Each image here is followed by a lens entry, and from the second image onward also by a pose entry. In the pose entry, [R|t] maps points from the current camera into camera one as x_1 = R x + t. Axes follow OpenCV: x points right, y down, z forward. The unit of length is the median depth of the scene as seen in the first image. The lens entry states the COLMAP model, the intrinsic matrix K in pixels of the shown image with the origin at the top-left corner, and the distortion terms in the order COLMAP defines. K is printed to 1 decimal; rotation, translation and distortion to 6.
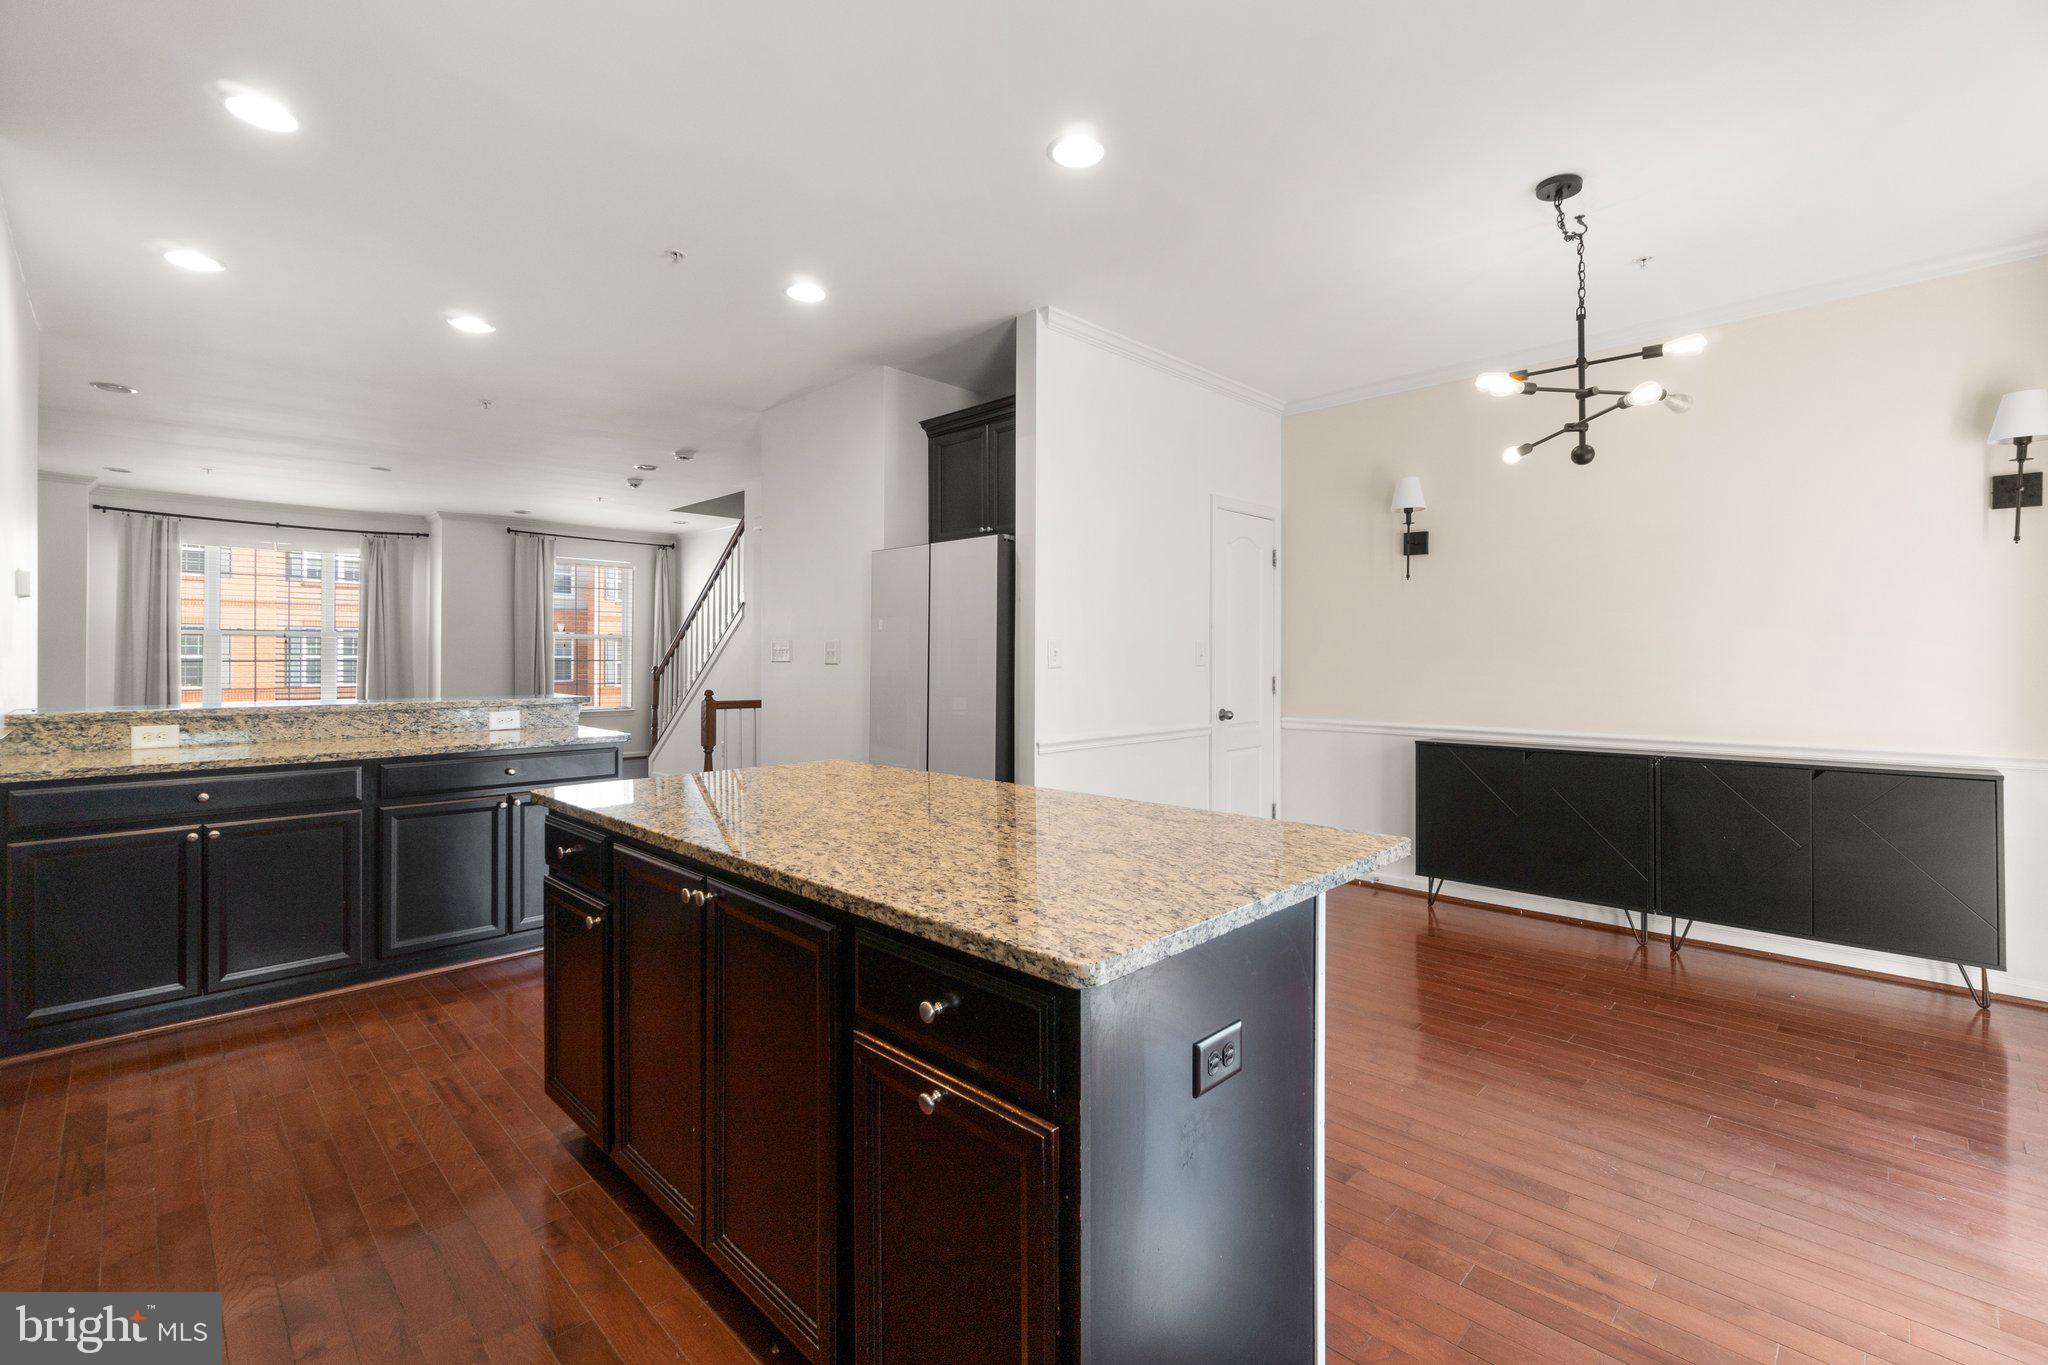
lens RADIAL K [[877.8, 0, 1015.7], [0, 877.8, 685.5], [0, 0, 1]] dist [-0.003122, 0.001024]
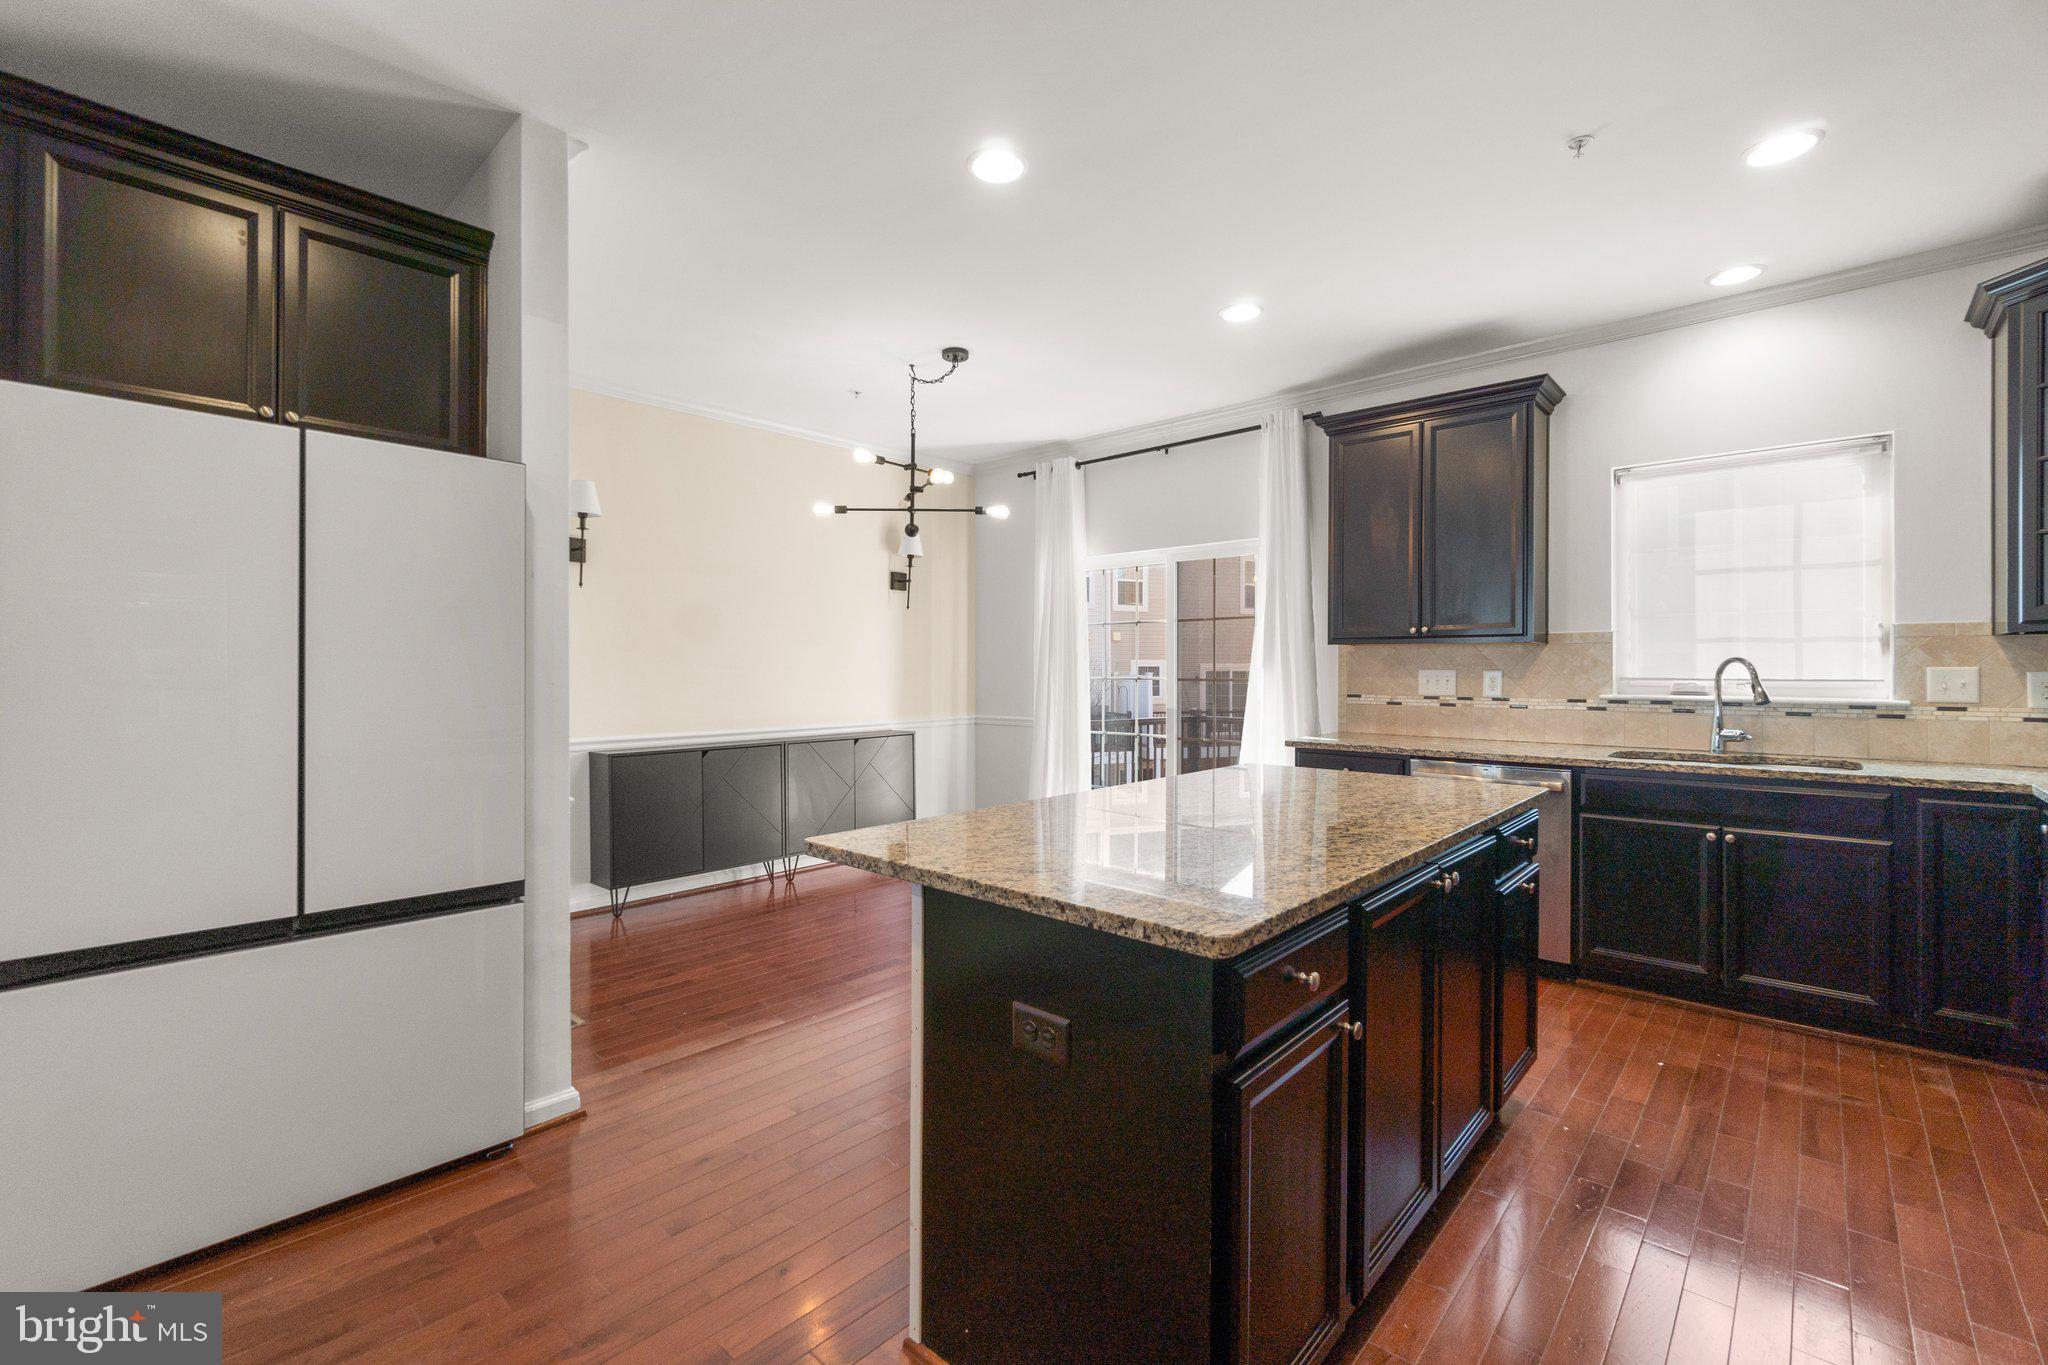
lens RADIAL K [[877.8, 0, 1015.7], [0, 877.8, 685.5], [0, 0, 1]] dist [-0.003122, 0.001024]
pose [[-0.033947, -0.022081, 0.999180, -0.623778], [0.030777, 0.999259, 0.023128, -0.025018], [-0.998950, 0.031537, -0.033242, 0.670421]]
